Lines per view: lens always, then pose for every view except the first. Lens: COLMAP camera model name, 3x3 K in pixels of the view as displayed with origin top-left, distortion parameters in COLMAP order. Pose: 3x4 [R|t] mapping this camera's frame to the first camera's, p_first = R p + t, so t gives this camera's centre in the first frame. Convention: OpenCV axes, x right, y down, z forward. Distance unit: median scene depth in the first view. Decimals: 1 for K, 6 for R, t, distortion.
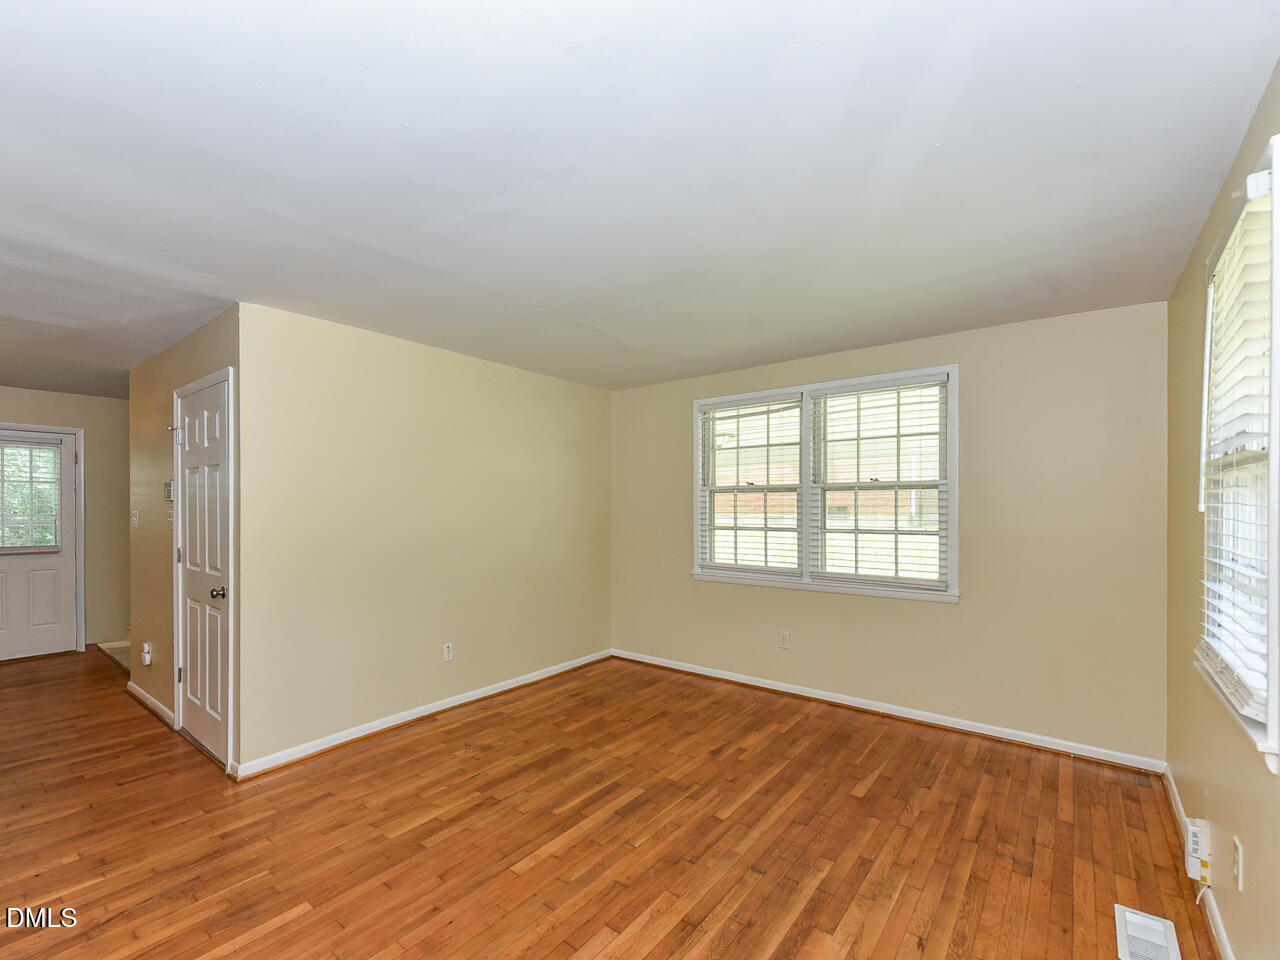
lens RADIAL K [[565.8, 0, 612.9], [0, 565.8, 511.9], [0, 0, 1]] dist [0.001237, 0.000004]
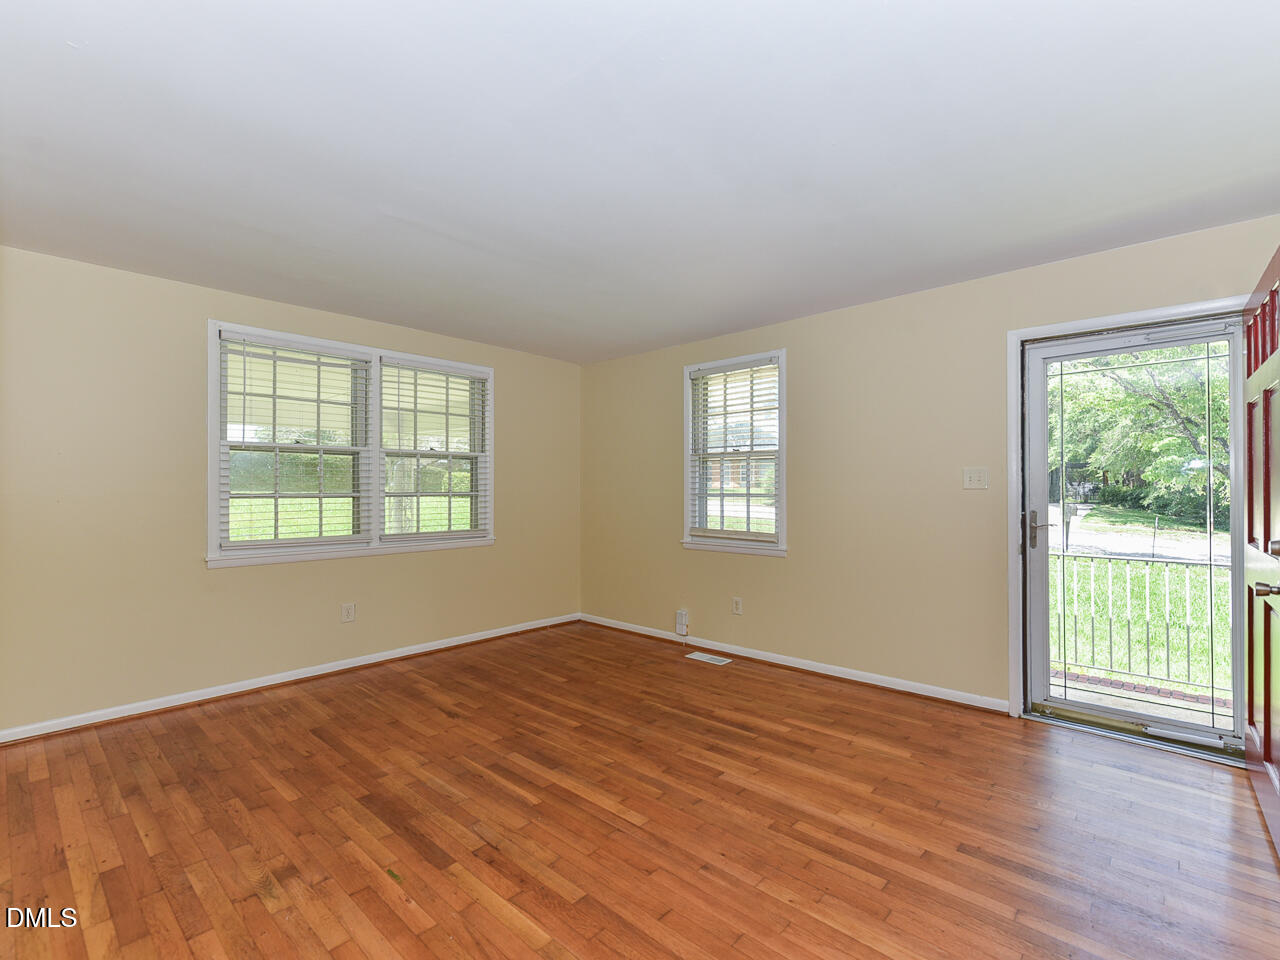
lens RADIAL K [[529.6, 0, 639.3], [0, 529.6, 485.2], [0, 0, 1]] dist [-0.000963, -0.000130]
pose [[0.125779, 0.001900, 0.992056, -0.750503], [0.010599, 0.999939, -0.003259, 0.034323], [-0.992002, 0.010925, 0.125751, 0.609700]]
